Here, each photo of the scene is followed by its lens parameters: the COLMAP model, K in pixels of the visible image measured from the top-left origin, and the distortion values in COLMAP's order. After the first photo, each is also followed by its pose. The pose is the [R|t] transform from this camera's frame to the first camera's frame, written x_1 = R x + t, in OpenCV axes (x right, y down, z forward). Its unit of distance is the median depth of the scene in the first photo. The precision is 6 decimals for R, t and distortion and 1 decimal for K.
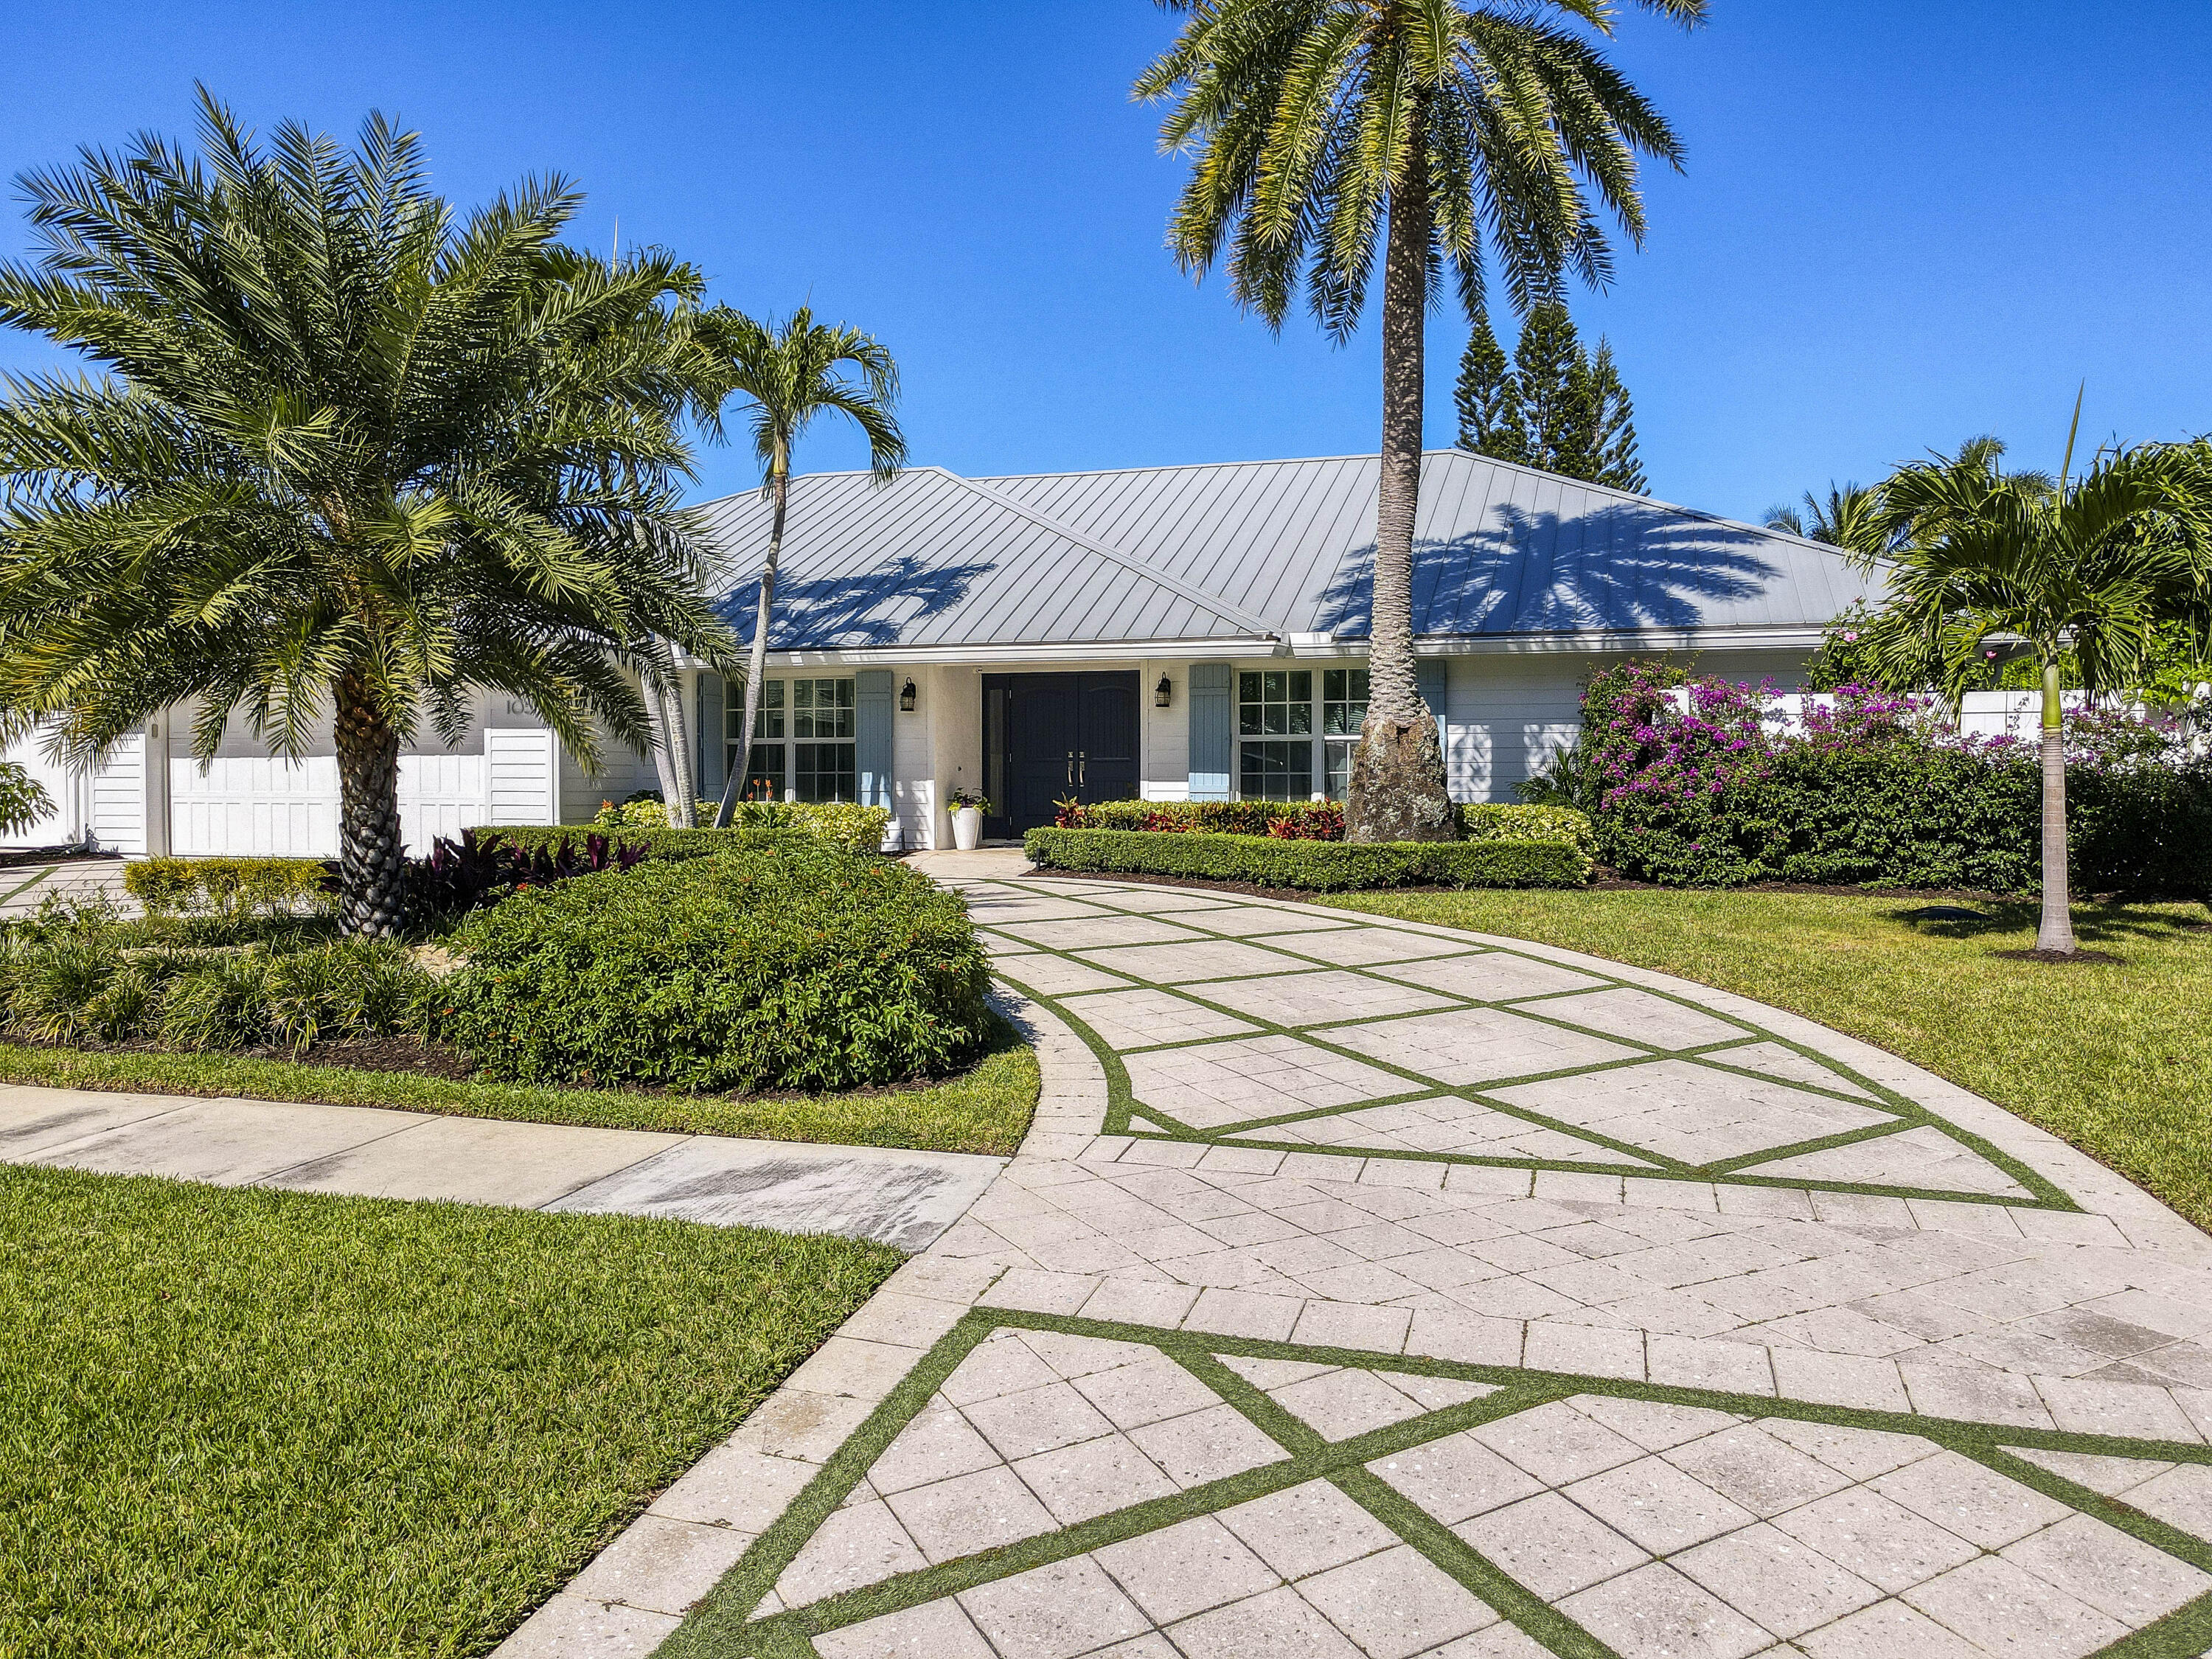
lens RADIAL K [[1610.1, 0, 1100.0], [0, 1610.1, 817.7], [0, 0, 1]] dist [0.014498, 0.001597]
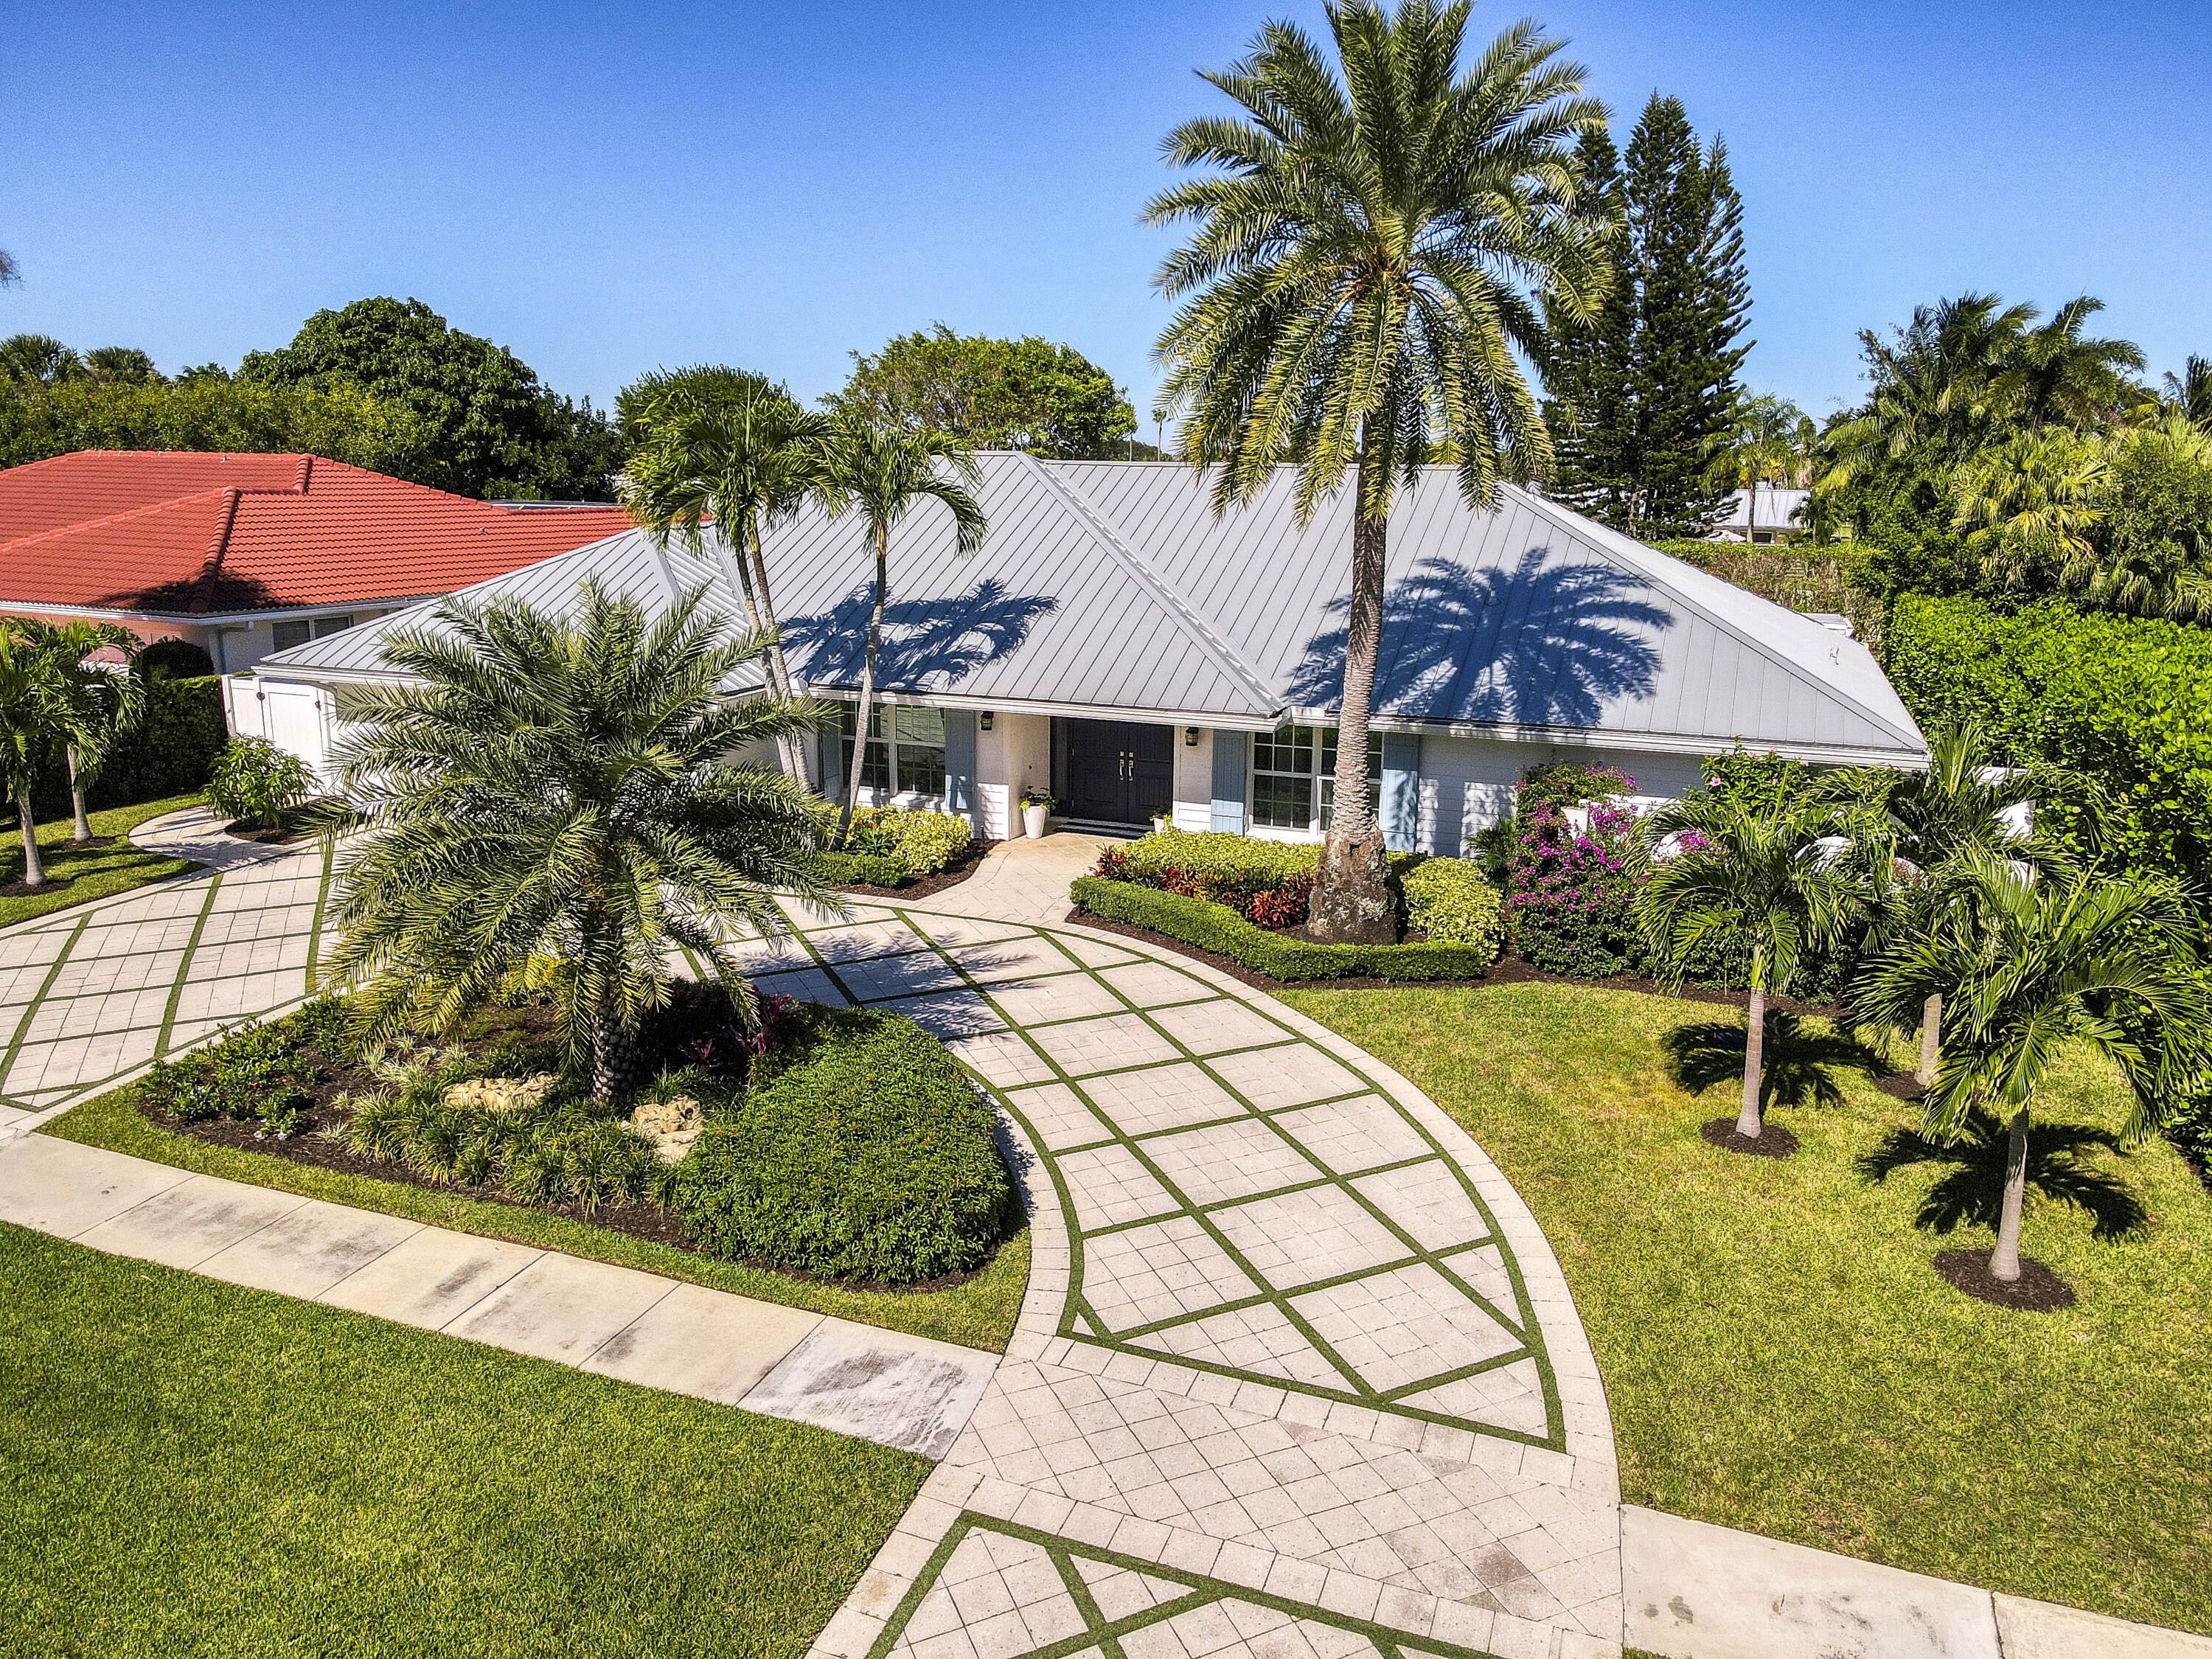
lens RADIAL K [[1610.1, 0, 1091.5], [0, 1610.1, 832.5], [0, 0, 1]] dist [0.014498, 0.001597]
pose [[0.996835, 0.023841, -0.075835, 0.076095], [-0.008071, 0.979392, 0.201806, -0.330776], [0.079083, -0.200556, 0.976485, -0.284792]]
